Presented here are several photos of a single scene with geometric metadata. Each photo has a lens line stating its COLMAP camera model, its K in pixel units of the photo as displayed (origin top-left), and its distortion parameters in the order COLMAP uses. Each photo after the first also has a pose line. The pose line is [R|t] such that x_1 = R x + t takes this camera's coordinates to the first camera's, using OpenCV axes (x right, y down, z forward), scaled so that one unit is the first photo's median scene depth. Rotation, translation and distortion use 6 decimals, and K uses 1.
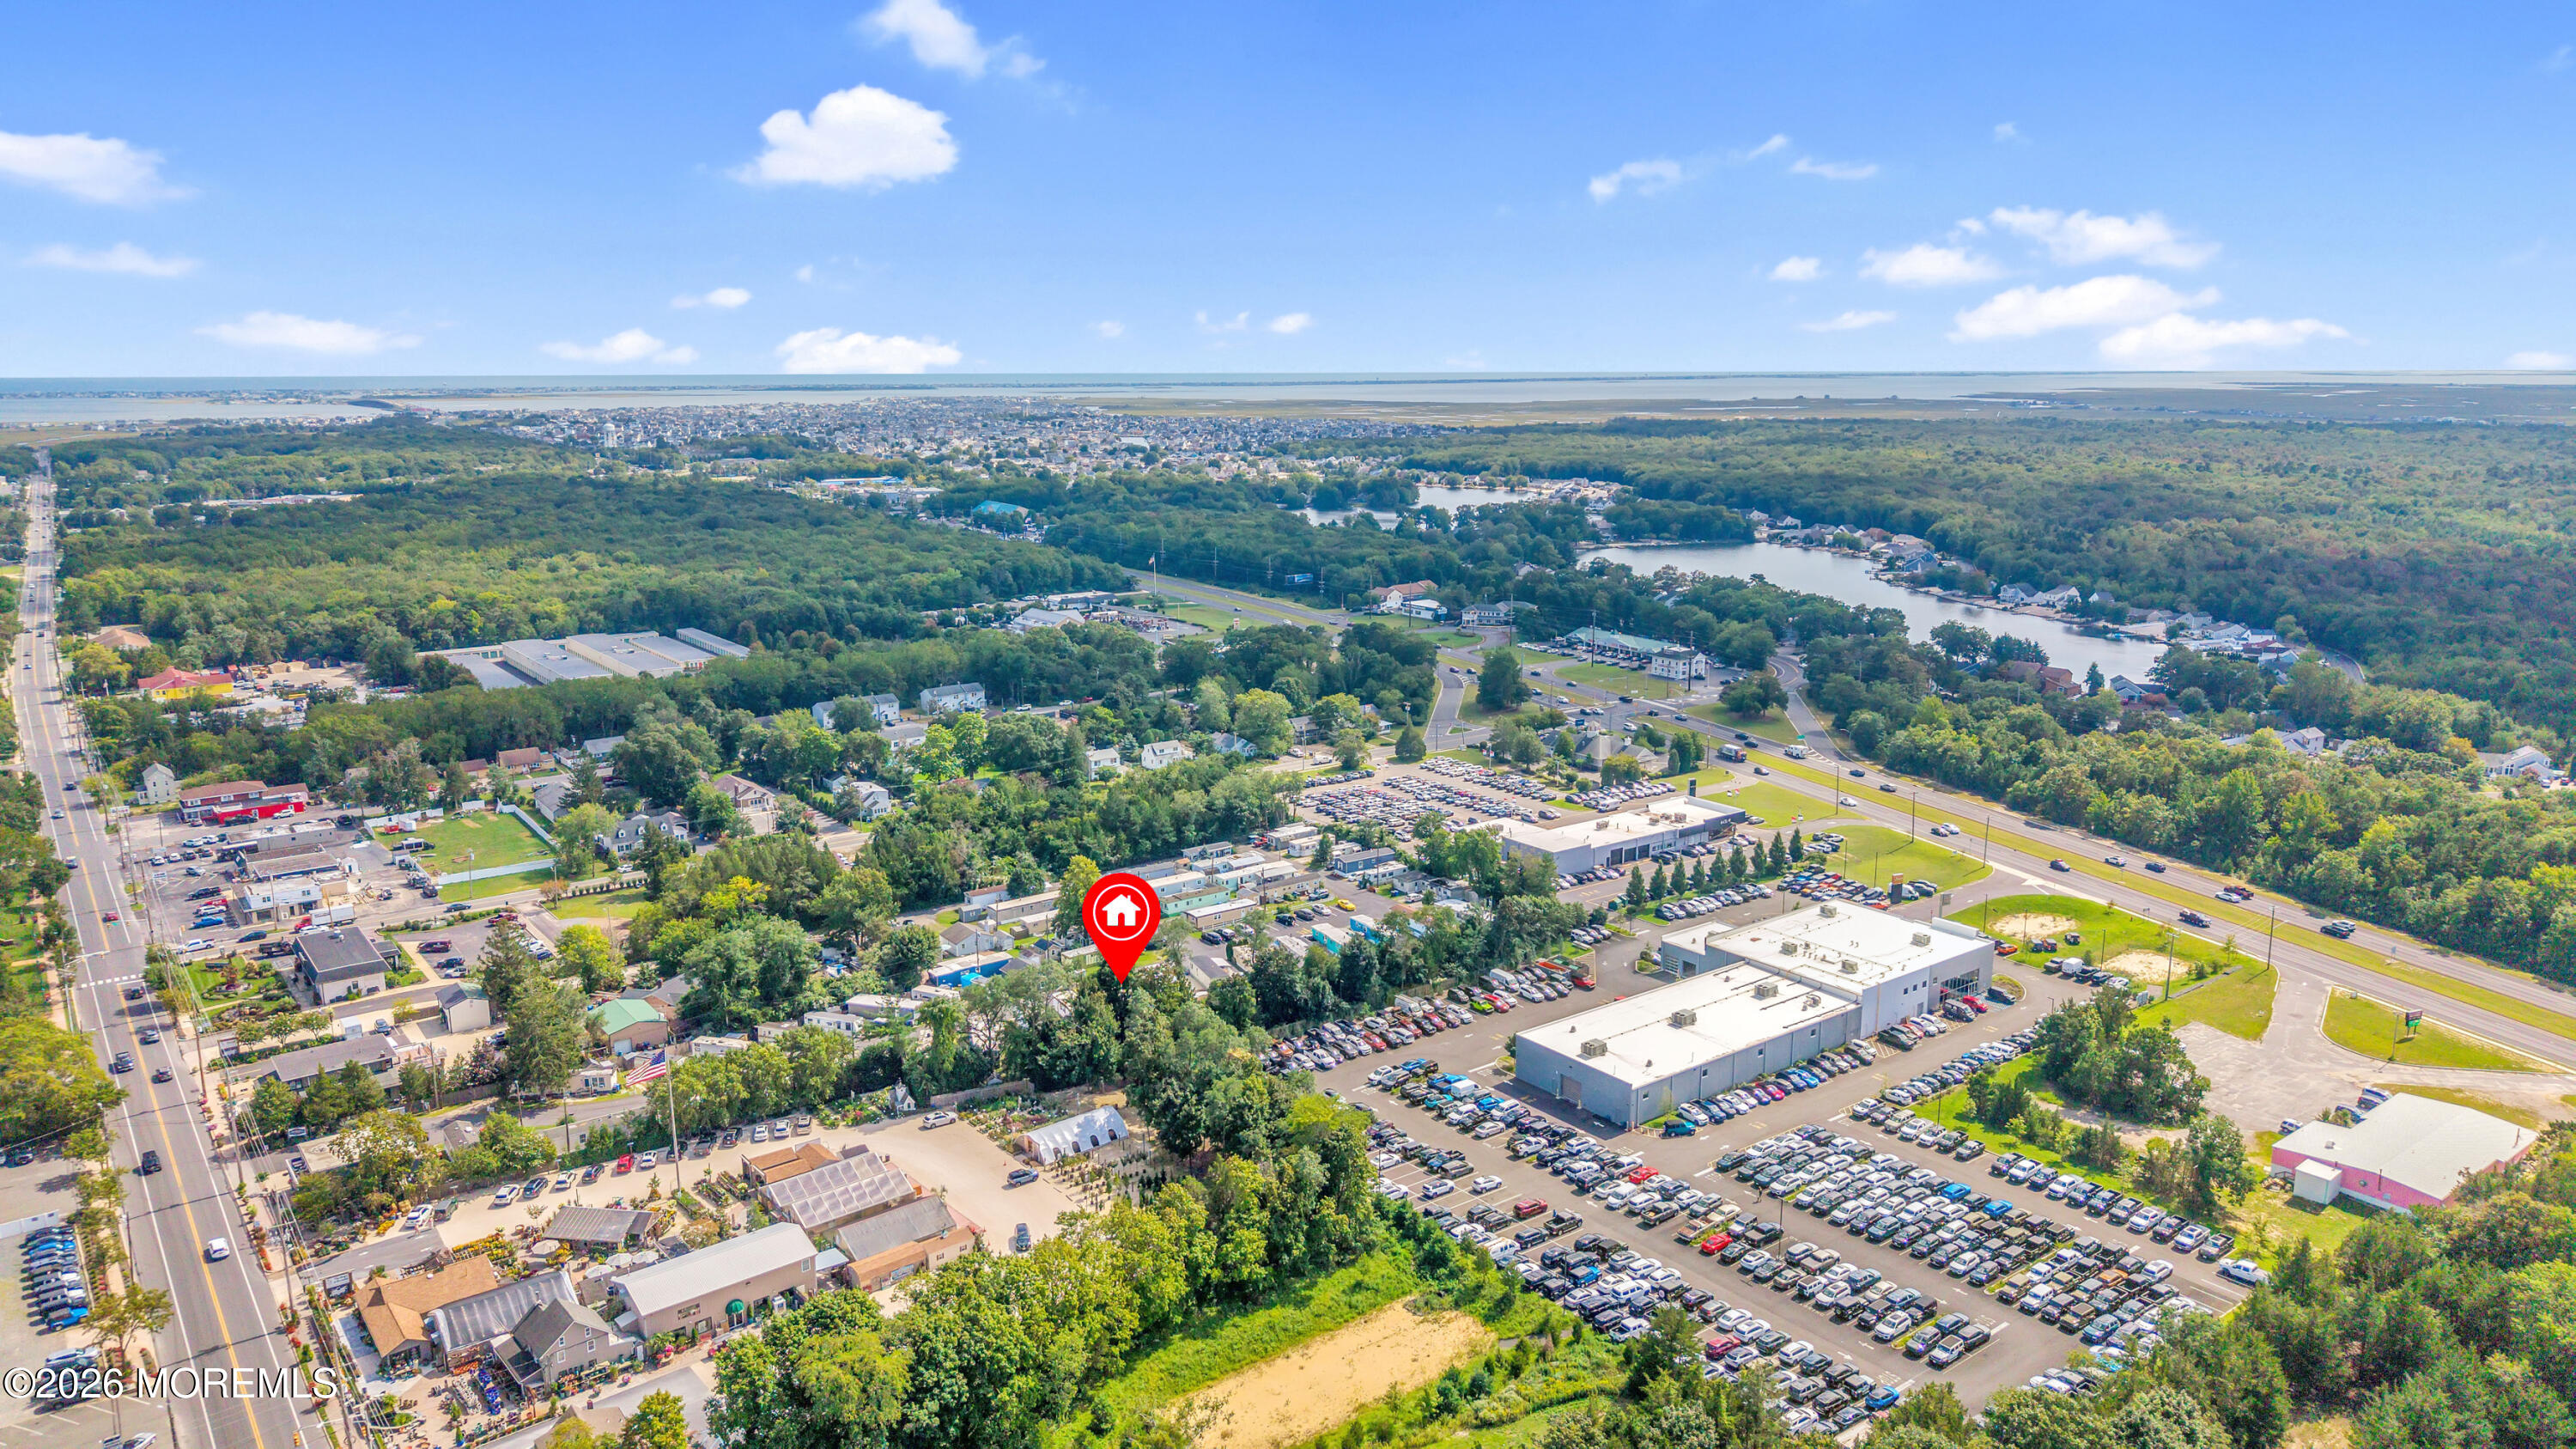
lens RADIAL K [[1746.6, 0, 1271.7], [0, 1746.6, 721.8], [0, 0, 1]] dist [0.005575, -0.000365]
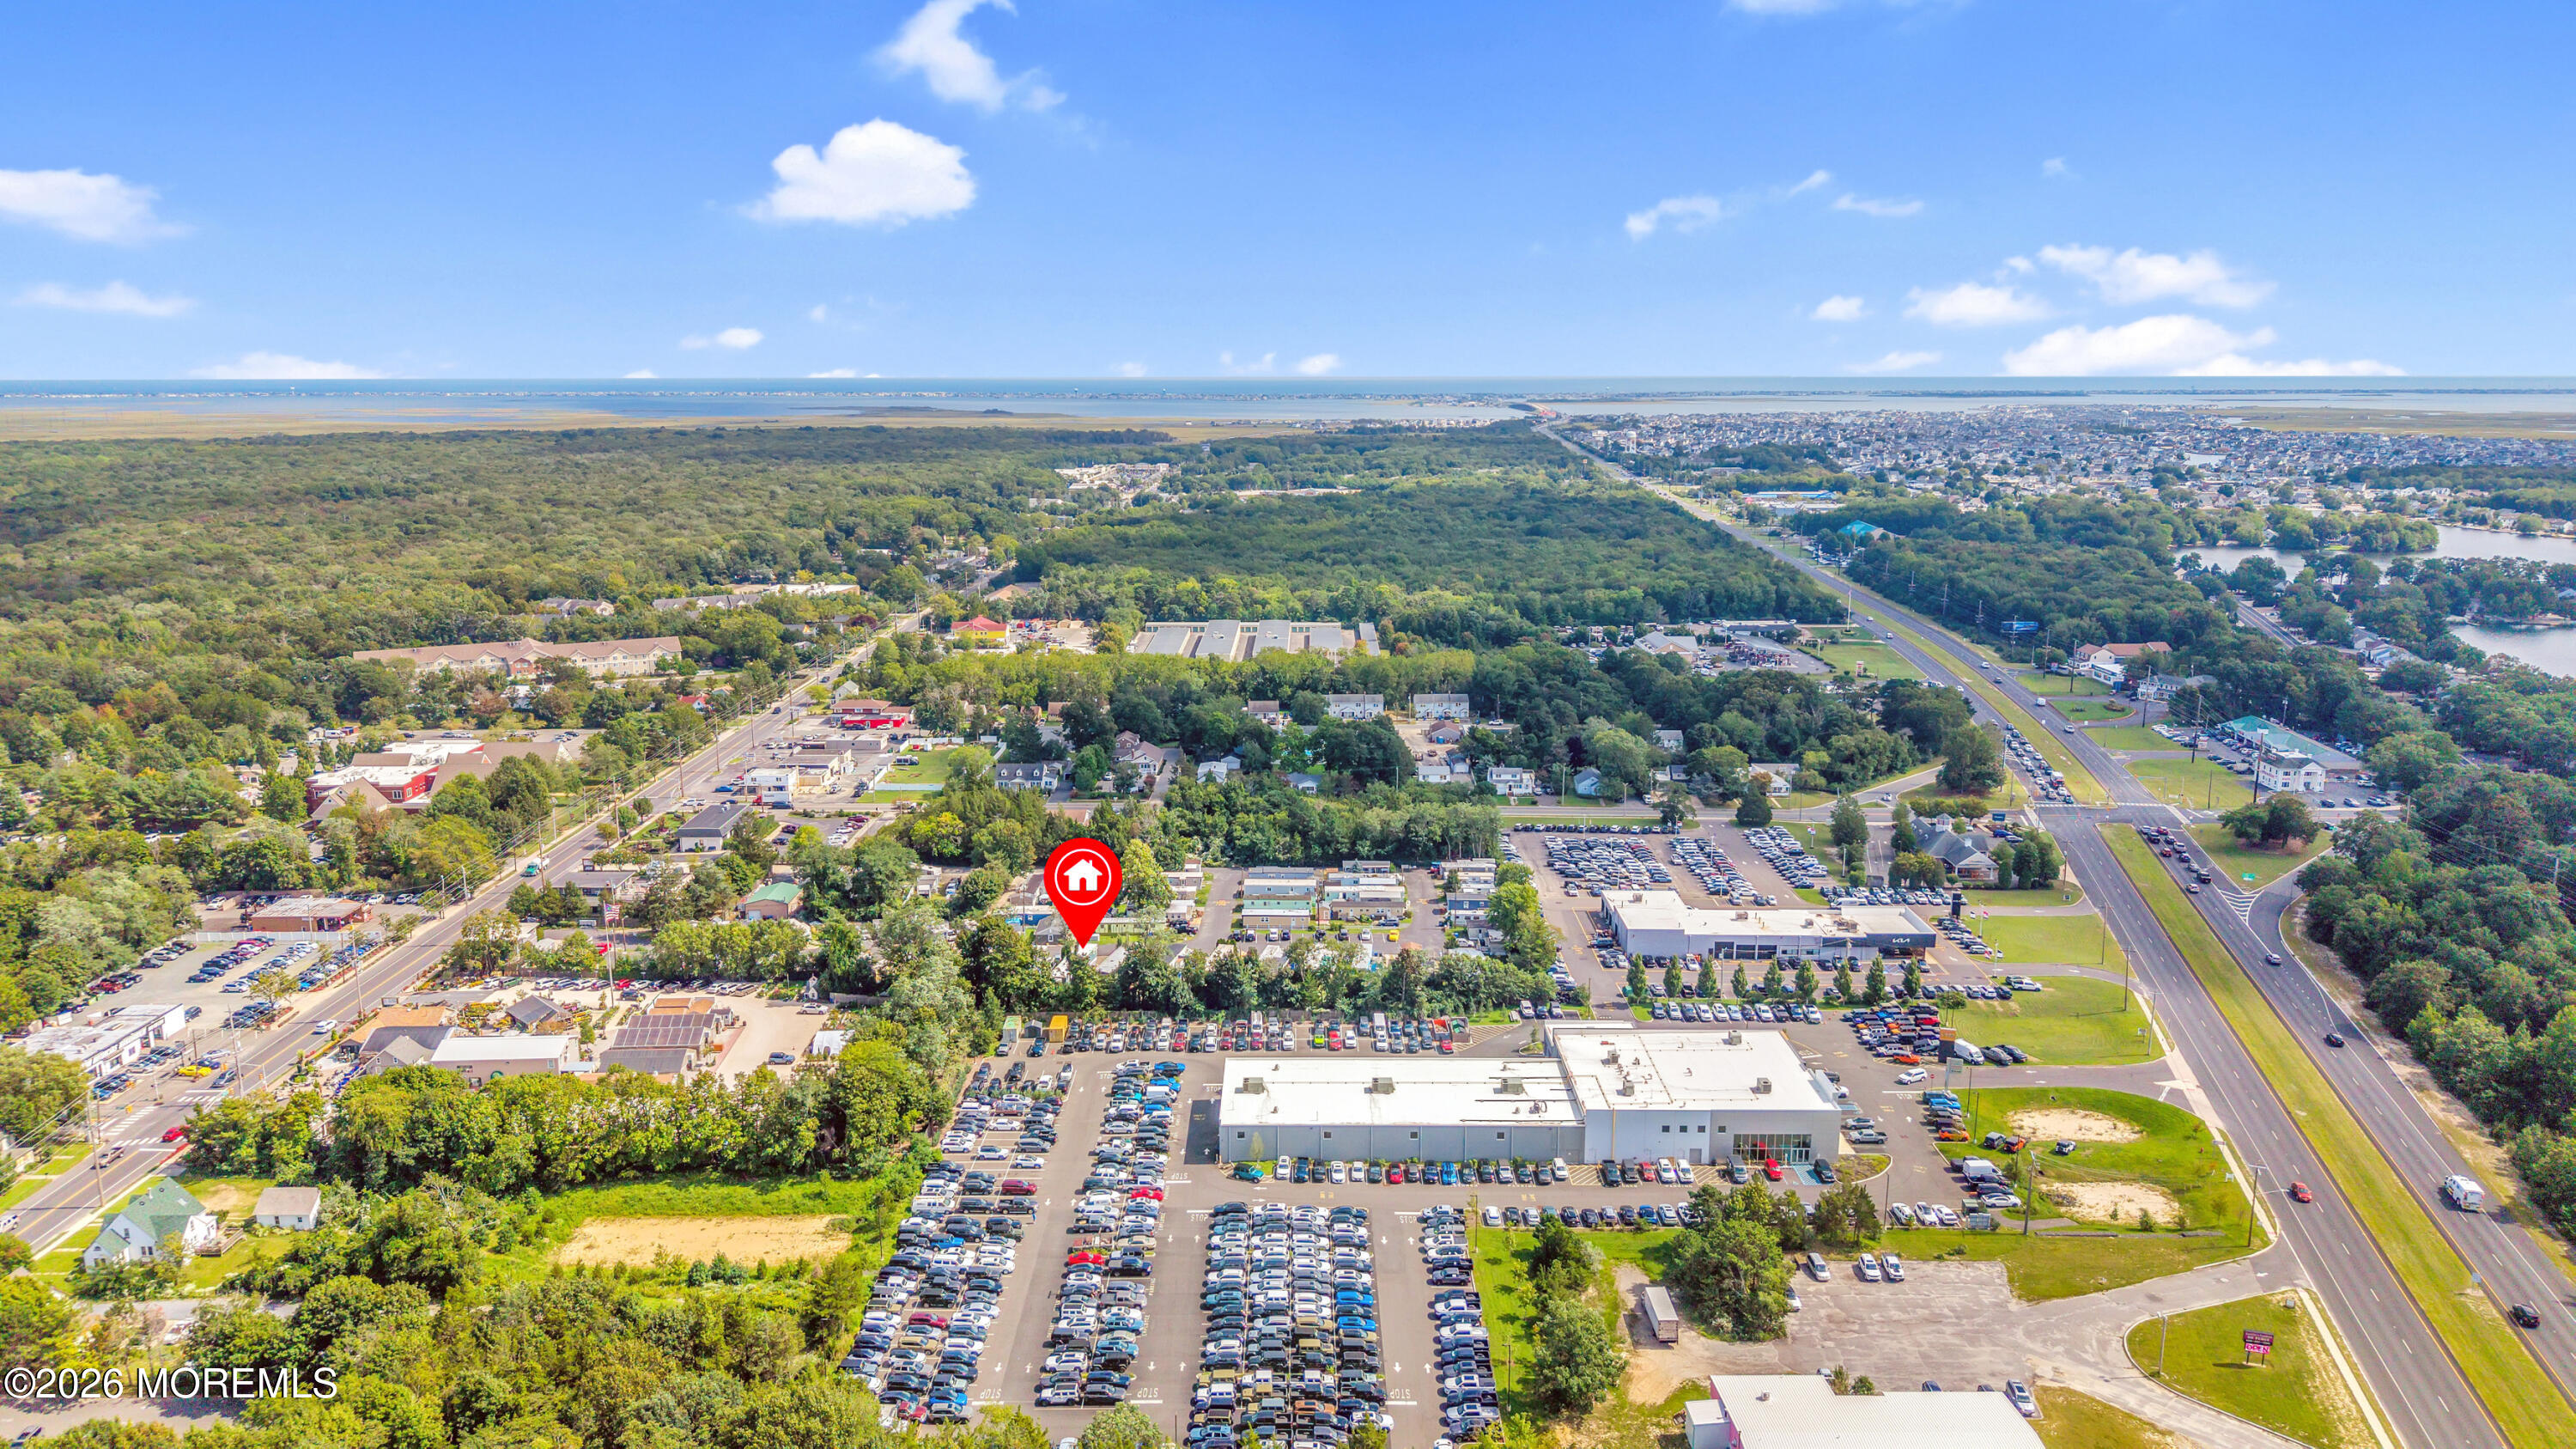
lens RADIAL K [[1746.6, 0, 1271.7], [0, 1746.6, 721.8], [0, 0, 1]] dist [0.005575, -0.000365]
pose [[0.815804, 0.137326, -0.561788, 0.631315], [-0.144442, 0.988996, 0.032002, -0.046965], [0.560001, 0.055039, 0.826662, 0.135396]]
